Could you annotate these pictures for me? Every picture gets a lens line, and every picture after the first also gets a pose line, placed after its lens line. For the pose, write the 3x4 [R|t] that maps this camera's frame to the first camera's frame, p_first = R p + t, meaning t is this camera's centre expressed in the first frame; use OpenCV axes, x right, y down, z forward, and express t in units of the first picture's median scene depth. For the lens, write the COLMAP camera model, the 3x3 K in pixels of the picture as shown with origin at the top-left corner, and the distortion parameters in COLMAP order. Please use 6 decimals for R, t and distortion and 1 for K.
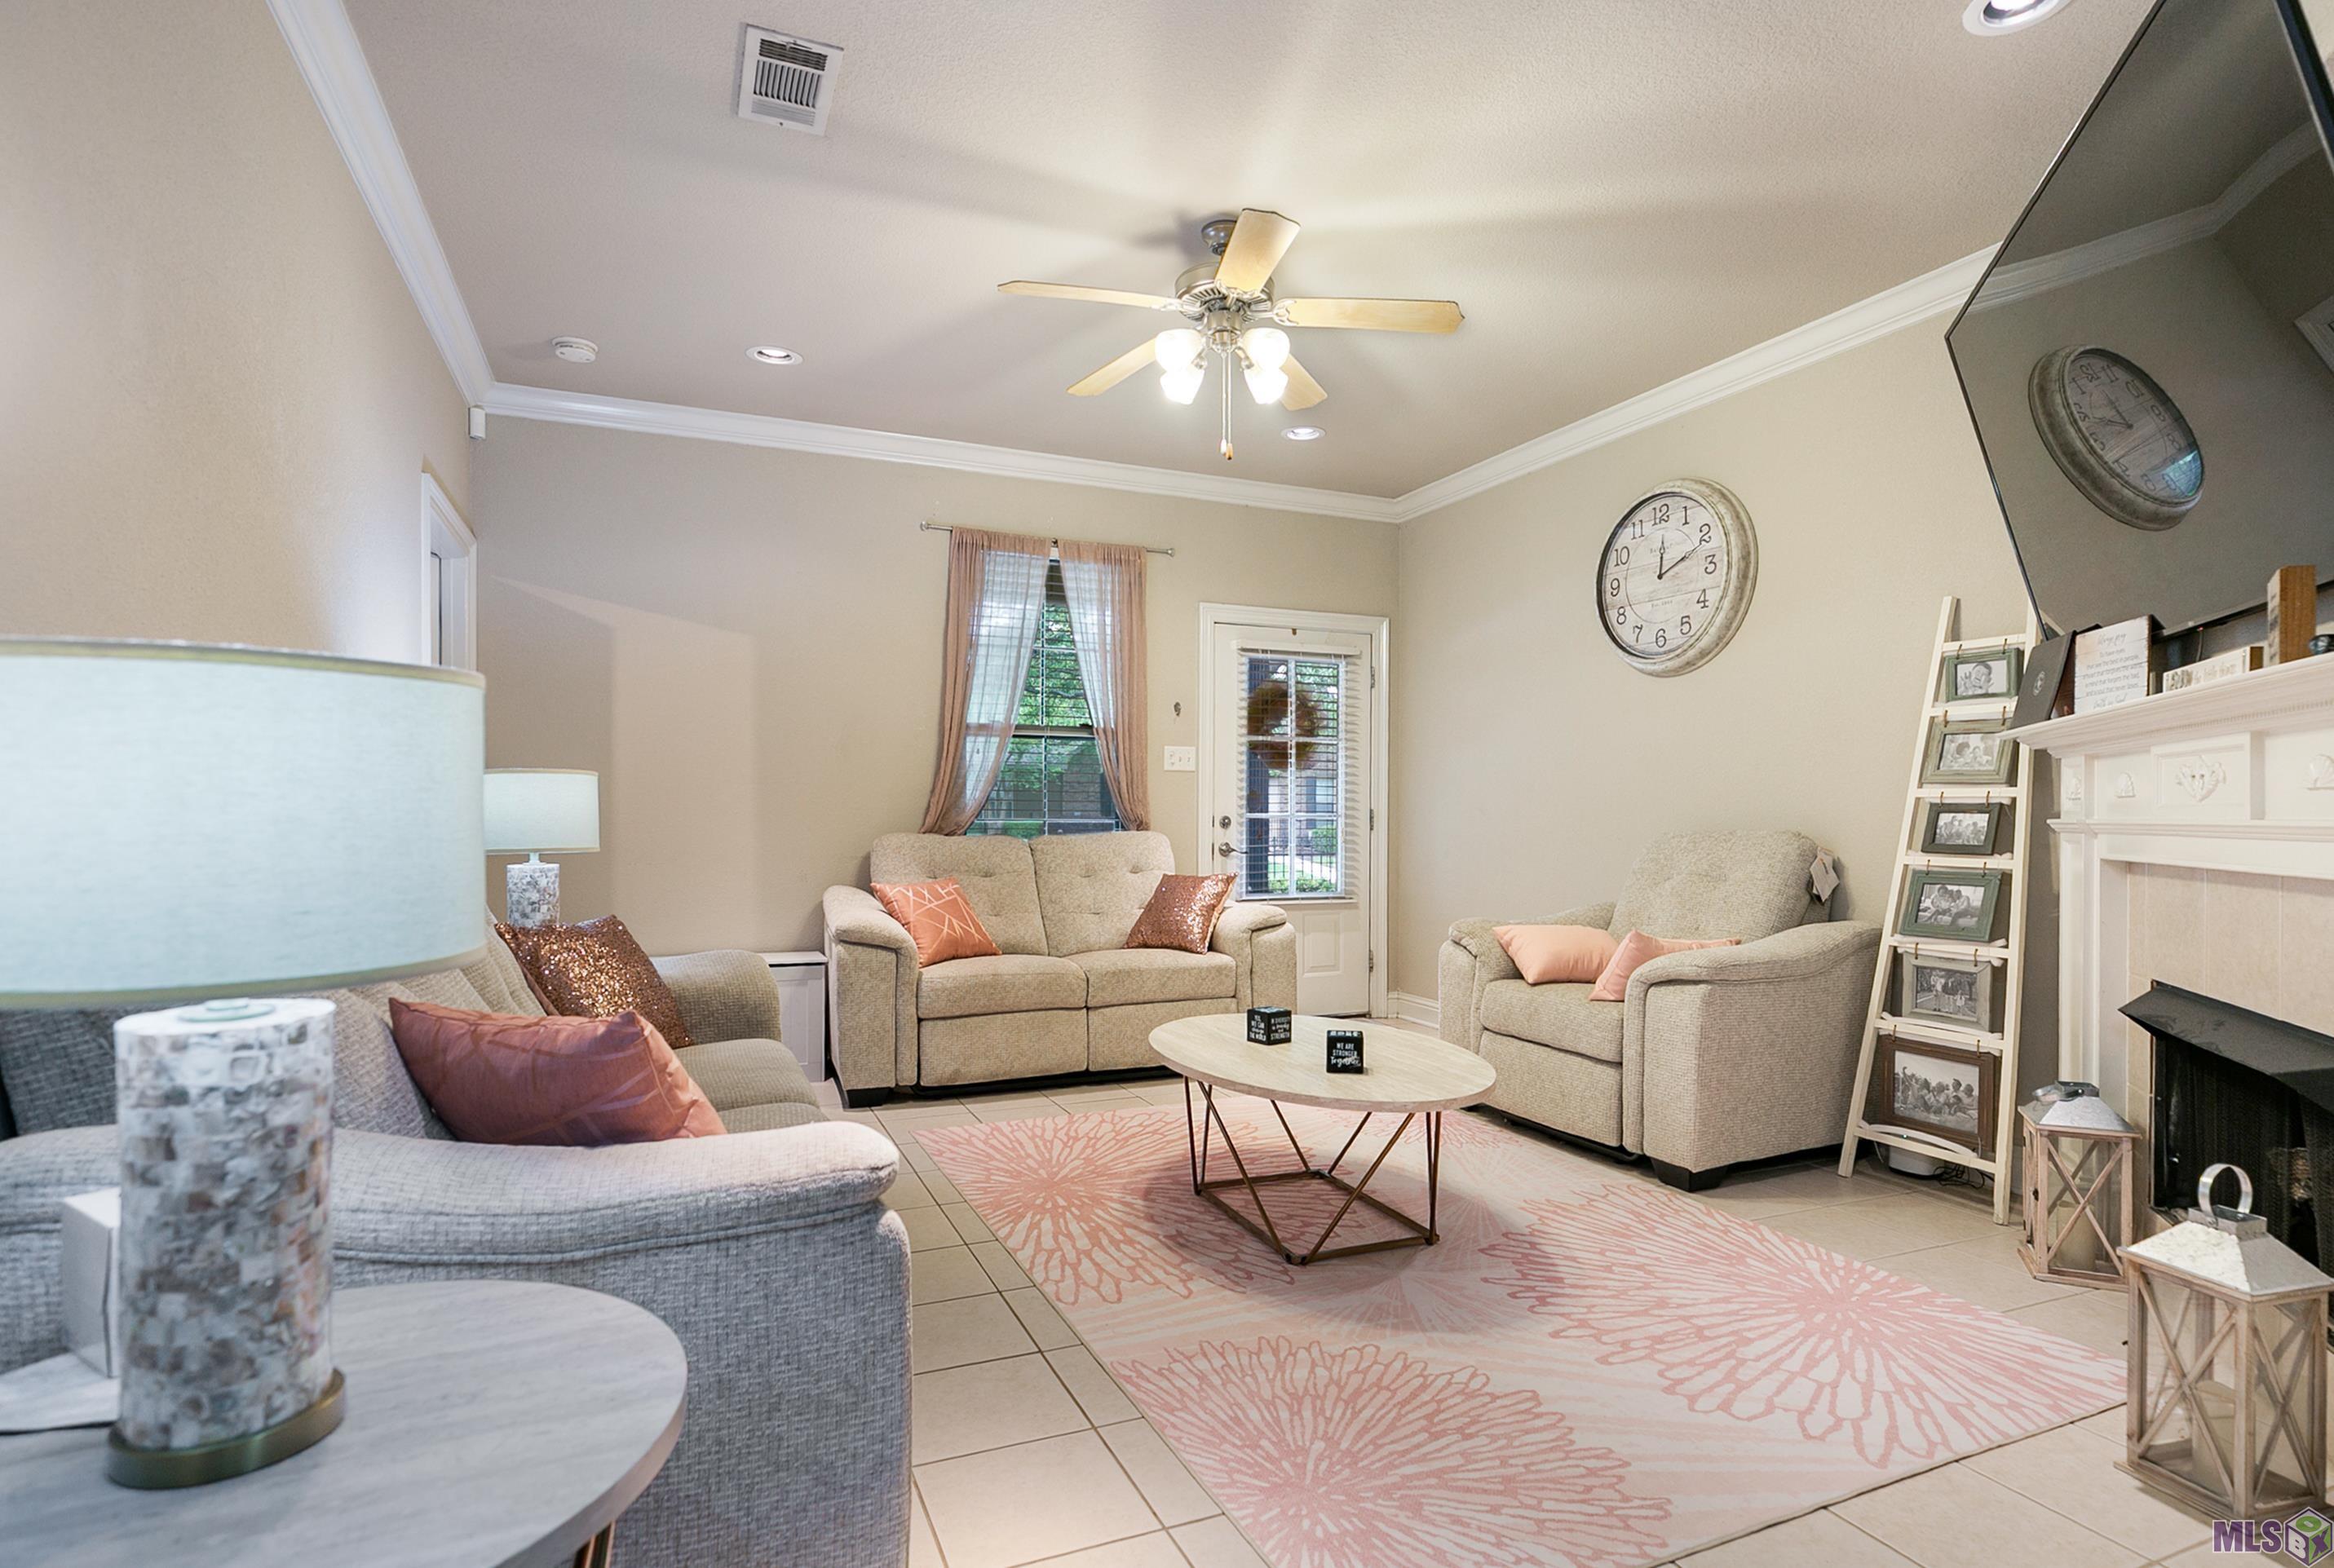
lens RADIAL K [[1153.4, 0, 1166.9], [0, 1153.4, 800.1], [0, 0, 1]] dist [0.001345, 0.000091]
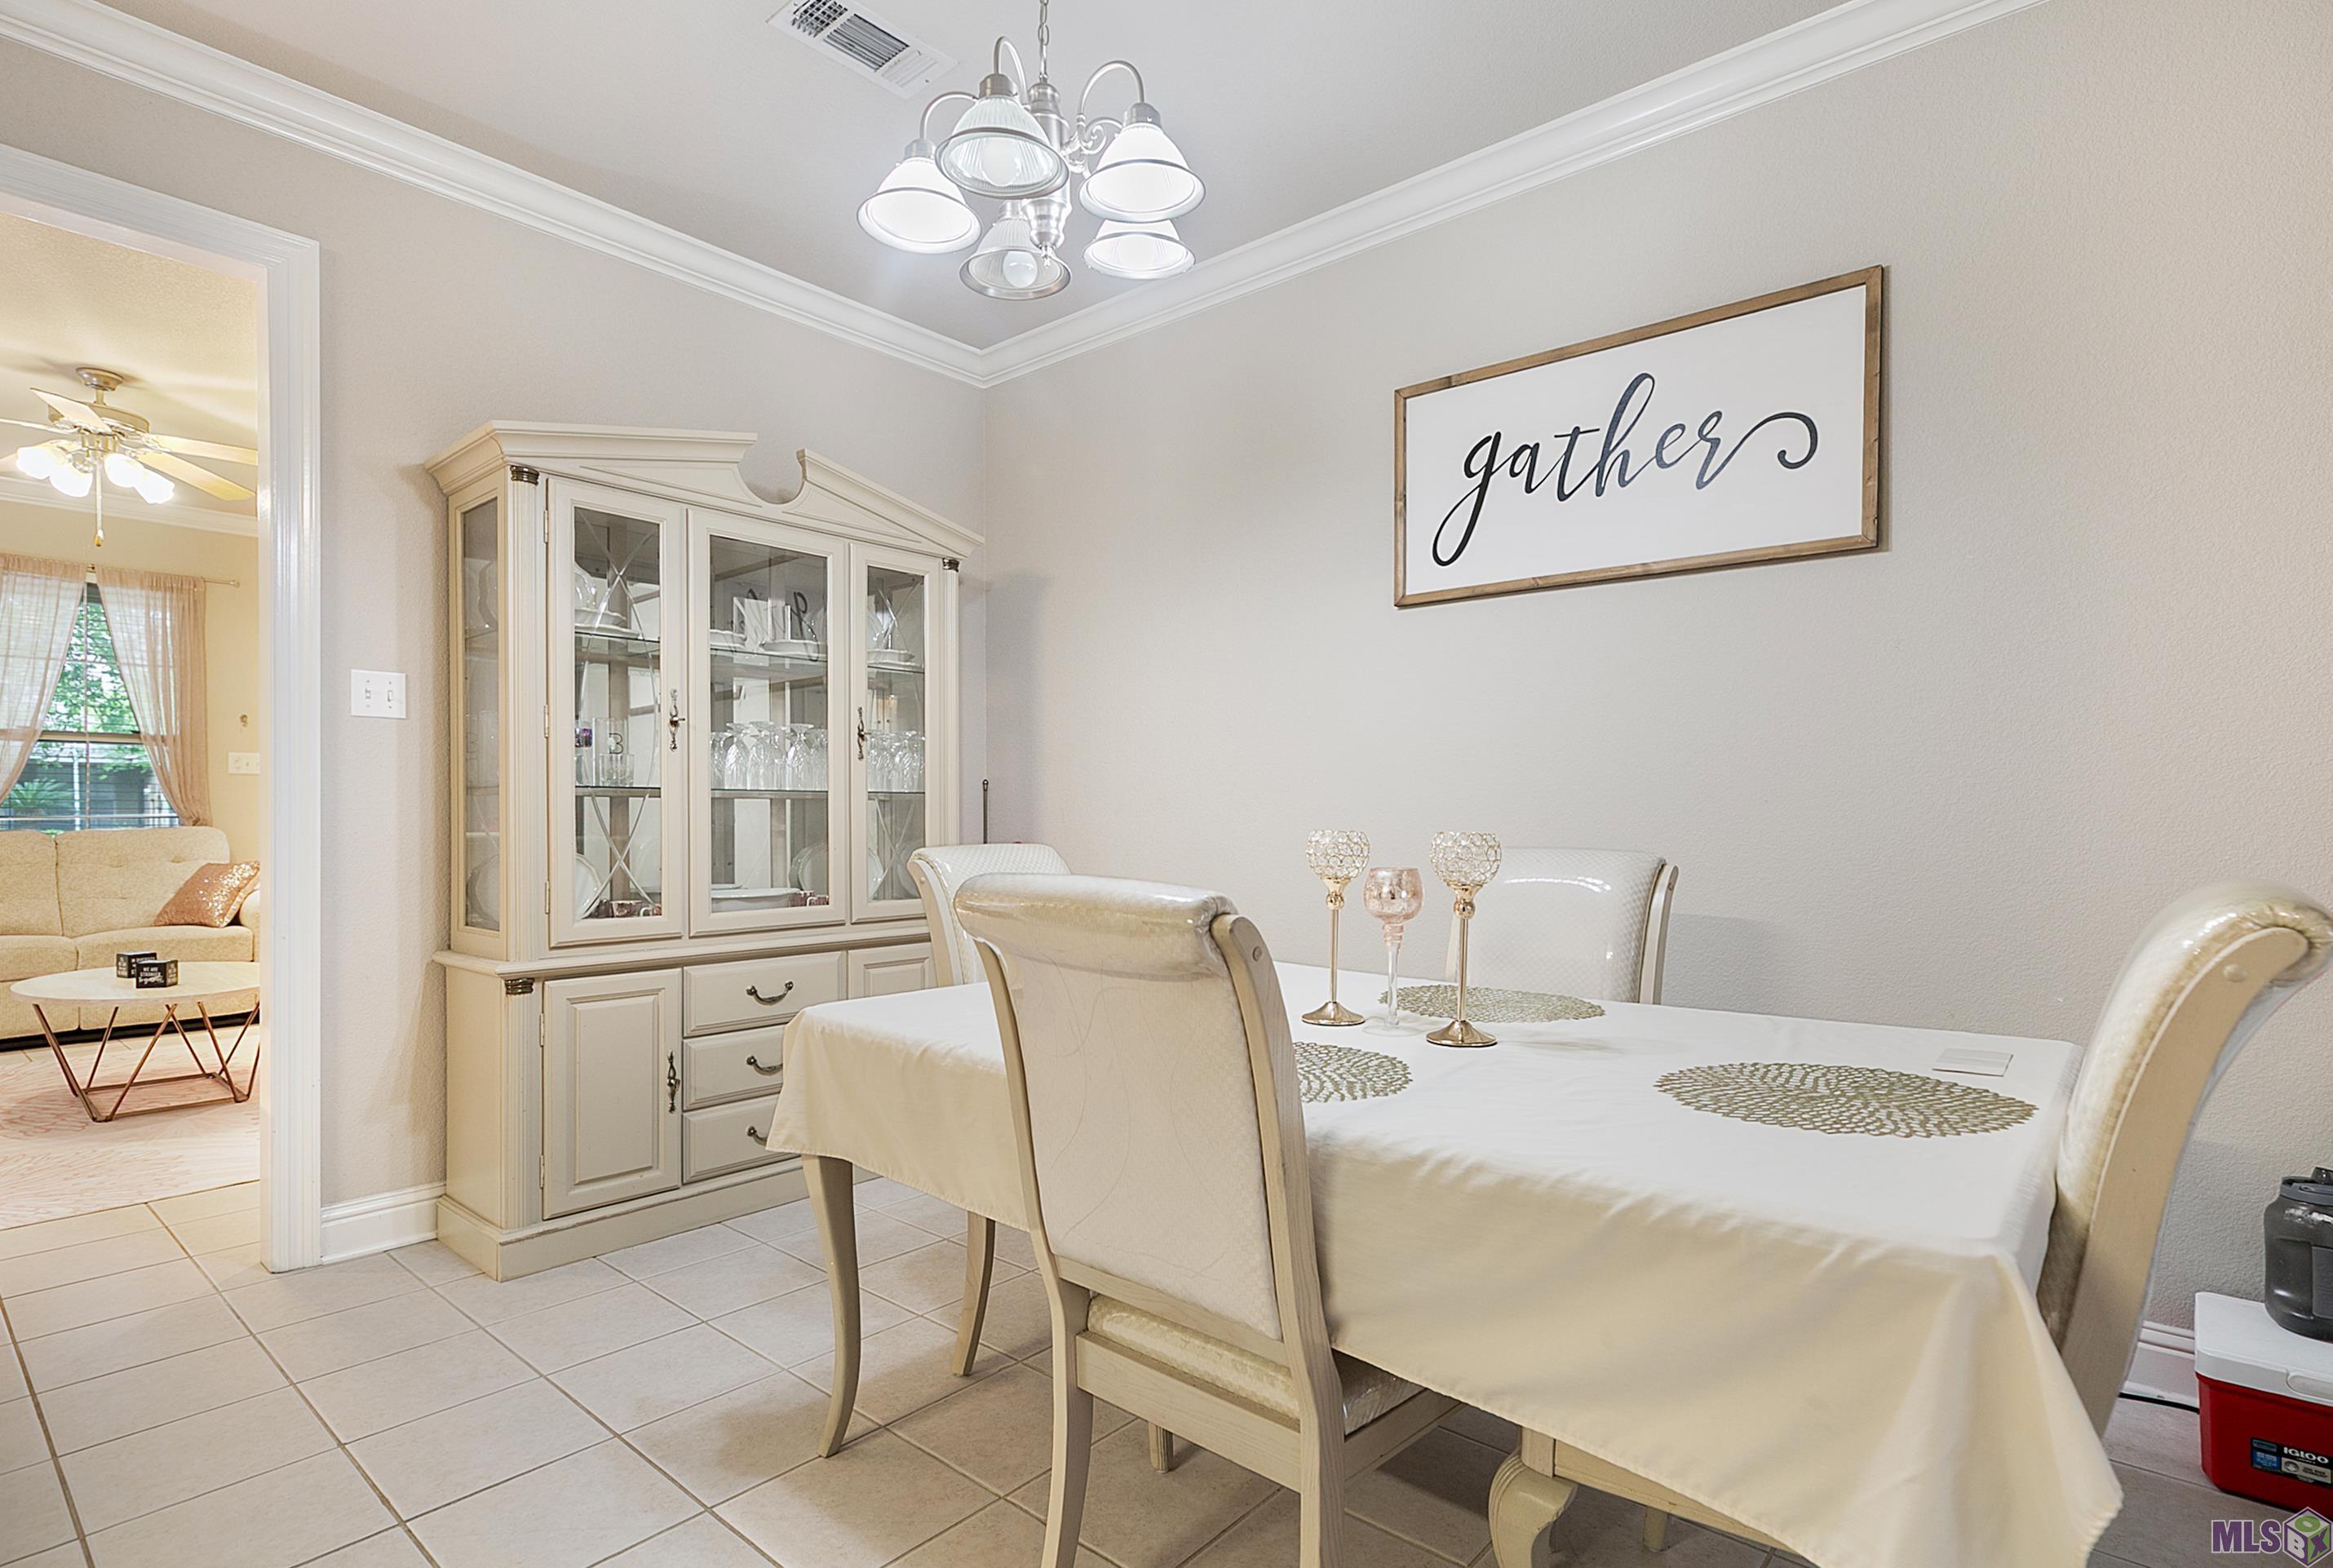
lens RADIAL K [[1153.1, 0, 1165.6], [0, 1153.1, 792.3], [0, 0, 1]] dist [0.001345, 0.000091]
pose [[0.904293, 0.008261, 0.426833, 0.380348], [-0.003875, 0.999930, -0.011143, 0.002450], [-0.426895, 0.008423, 0.904262, -0.467695]]
